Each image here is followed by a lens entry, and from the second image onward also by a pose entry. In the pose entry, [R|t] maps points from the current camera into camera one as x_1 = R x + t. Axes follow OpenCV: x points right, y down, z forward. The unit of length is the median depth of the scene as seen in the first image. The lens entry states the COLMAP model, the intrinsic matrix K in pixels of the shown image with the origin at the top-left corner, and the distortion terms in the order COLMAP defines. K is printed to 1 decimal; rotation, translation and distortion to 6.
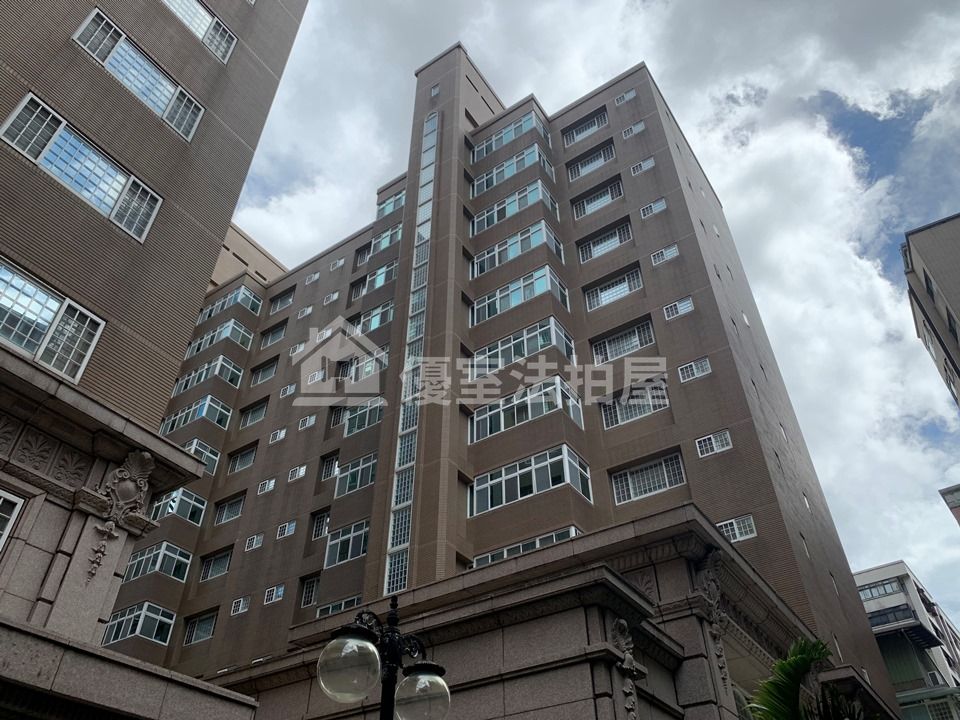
lens RADIAL K [[733.5, 0, 483.8], [0, 733.5, 354.7], [0, 0, 1]] dist [0.148690, -0.223710]
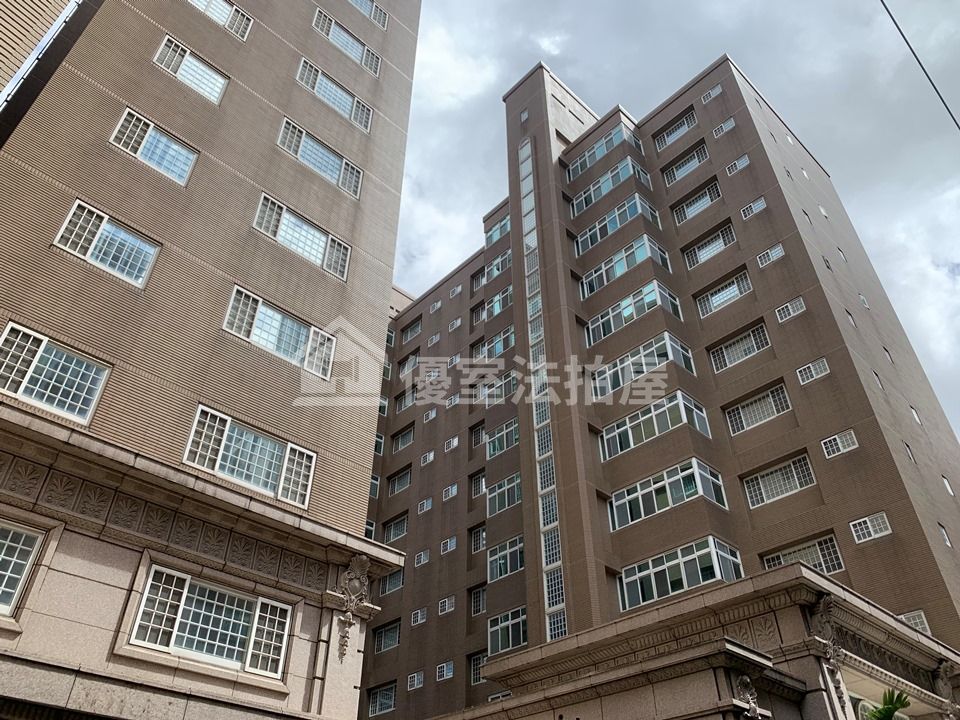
lens RADIAL K [[735.1, 0, 477.1], [0, 735.1, 357.8], [0, 0, 1]] dist [0.072154, -0.085106]
pose [[0.975730, -0.133130, -0.173862, 0.009154], [0.139475, 0.989916, 0.024742, -0.085290], [0.168815, -0.048391, 0.984459, -0.094402]]
